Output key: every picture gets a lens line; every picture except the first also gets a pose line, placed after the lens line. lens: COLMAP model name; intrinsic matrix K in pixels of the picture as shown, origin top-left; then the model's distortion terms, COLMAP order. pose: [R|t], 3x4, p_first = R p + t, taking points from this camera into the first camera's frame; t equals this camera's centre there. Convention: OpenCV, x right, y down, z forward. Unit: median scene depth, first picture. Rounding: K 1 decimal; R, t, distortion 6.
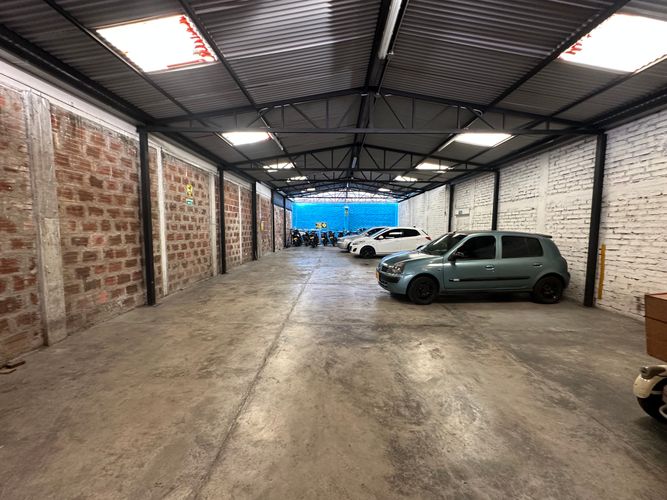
lens RADIAL K [[265.8, 0, 333.9], [0, 265.8, 249.4], [0, 0, 1]] dist [-0.004932, 0.001005]
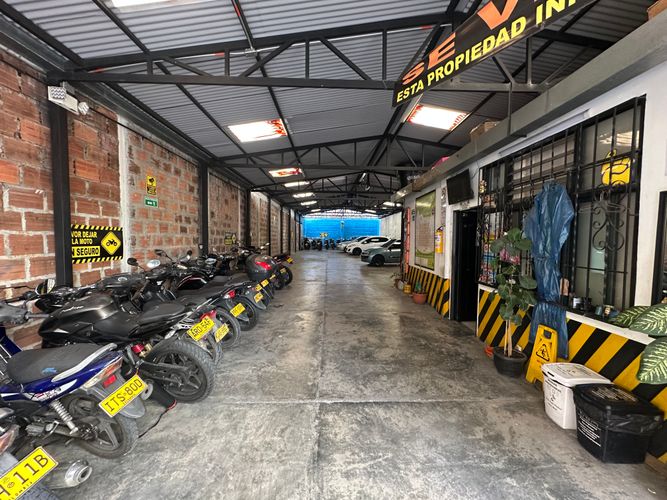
lens RADIAL K [[265.8, 0, 333.4], [0, 265.8, 252.0], [0, 0, 1]] dist [-0.004932, 0.001005]
pose [[0.999504, 0.003427, 0.031303, -0.148139], [-0.002593, 0.999641, -0.026651, 0.123714], [-0.031383, 0.026557, 0.999155, -1.338831]]
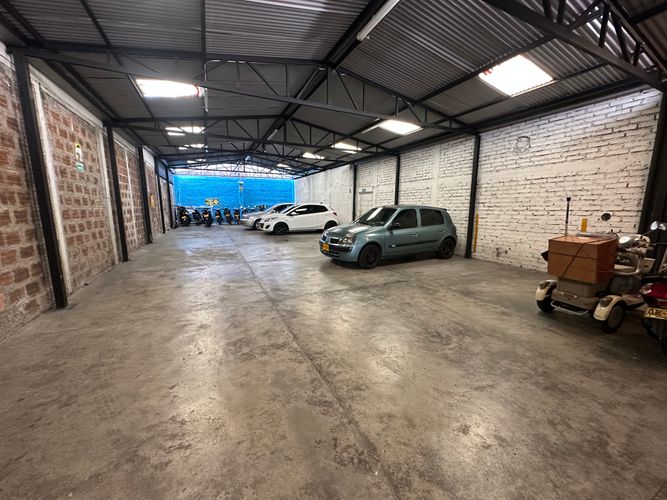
lens RADIAL K [[265.8, 0, 333.6], [0, 265.8, 249.8], [0, 0, 1]] dist [-0.004932, 0.001005]
pose [[0.899872, -0.073082, 0.429988, -0.276706], [0.036549, 0.995030, 0.092628, 0.009696], [-0.434620, -0.067638, 0.898070, 0.022238]]
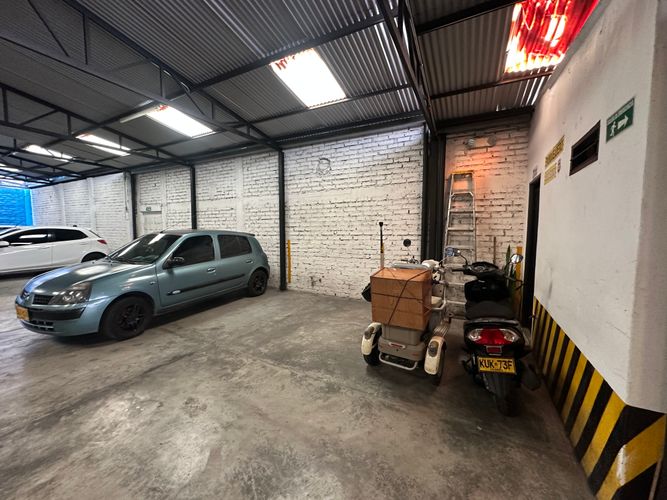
lens RADIAL K [[265.8, 0, 333.5], [0, 265.8, 249.5], [0, 0, 1]] dist [-0.004932, 0.001005]
pose [[0.455662, -0.072698, 0.887179, -0.016828], [0.073205, 0.996344, 0.044045, -0.010707], [-0.887138, 0.044877, 0.459318, 0.189947]]
